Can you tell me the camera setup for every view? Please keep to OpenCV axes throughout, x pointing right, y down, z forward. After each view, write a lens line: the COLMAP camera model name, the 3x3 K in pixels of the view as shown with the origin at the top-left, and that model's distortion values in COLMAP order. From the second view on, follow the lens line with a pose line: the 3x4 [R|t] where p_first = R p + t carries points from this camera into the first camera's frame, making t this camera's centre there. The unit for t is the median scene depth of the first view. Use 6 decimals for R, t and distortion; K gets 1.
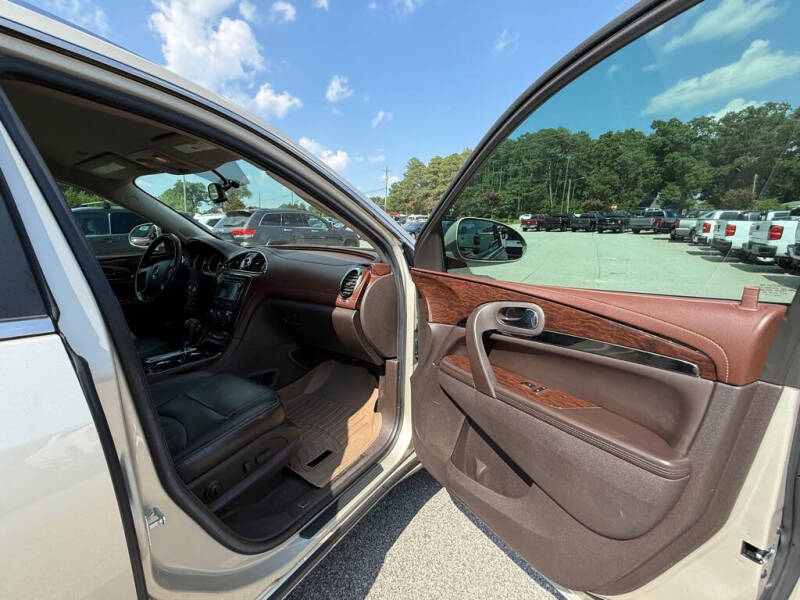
lens RADIAL K [[361.1, 0, 403.6], [0, 361.1, 302.3], [0, 0, 1]] dist [0.003326, 0.002686]
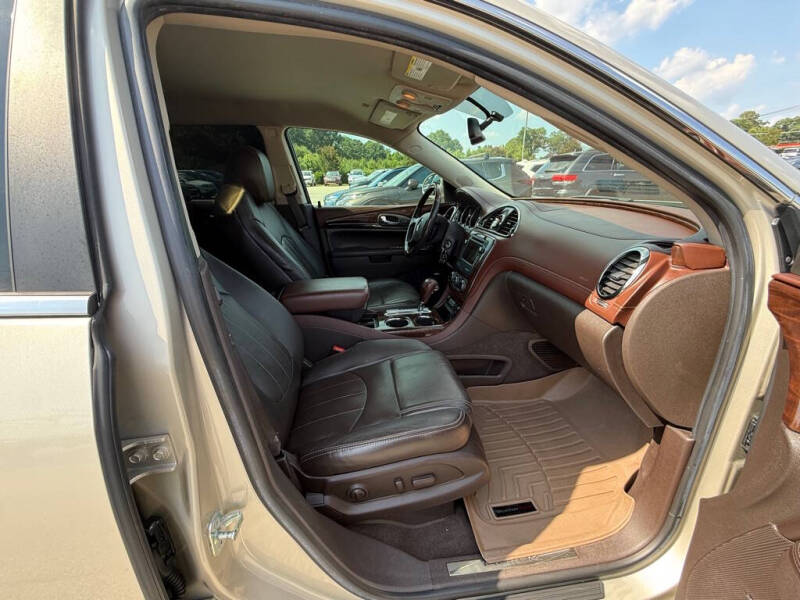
lens RADIAL K [[361.1, 0, 392.9], [0, 361.1, 300.2], [0, 0, 1]] dist [0.003326, 0.002686]
pose [[0.654709, 0.226029, -0.721296, 0.025990], [-0.127944, 0.973613, 0.188963, -0.056396], [0.744975, -0.031431, 0.666352, 0.275868]]
